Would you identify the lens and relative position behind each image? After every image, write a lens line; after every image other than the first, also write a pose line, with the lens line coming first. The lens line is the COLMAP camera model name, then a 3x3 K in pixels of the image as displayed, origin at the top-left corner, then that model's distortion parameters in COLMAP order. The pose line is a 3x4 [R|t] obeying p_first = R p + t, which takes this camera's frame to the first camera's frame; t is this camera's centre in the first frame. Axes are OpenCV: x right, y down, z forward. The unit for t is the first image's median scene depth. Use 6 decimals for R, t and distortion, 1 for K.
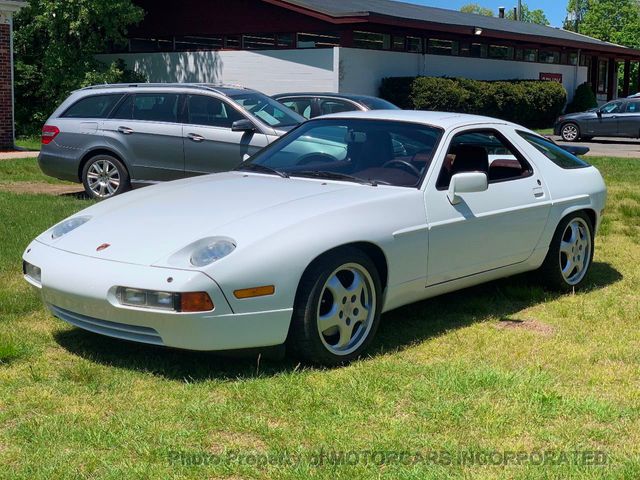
lens RADIAL K [[963.7, 0, 320.8], [0, 963.7, 240.3], [0, 0, 1]] dist [0.048416, 0.000000]
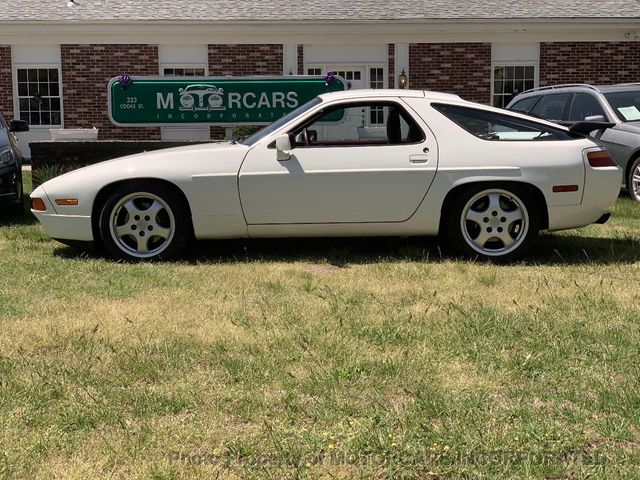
lens RADIAL K [[963.7, 0, 320.1], [0, 963.7, 238.6], [0, 0, 1]] dist [0.048416, 0.000000]
pose [[0.613508, 0.077707, -0.785856, 1.168879], [-0.101663, 0.994638, 0.018984, 0.034169], [0.783117, 0.068246, 0.618118, 0.297576]]
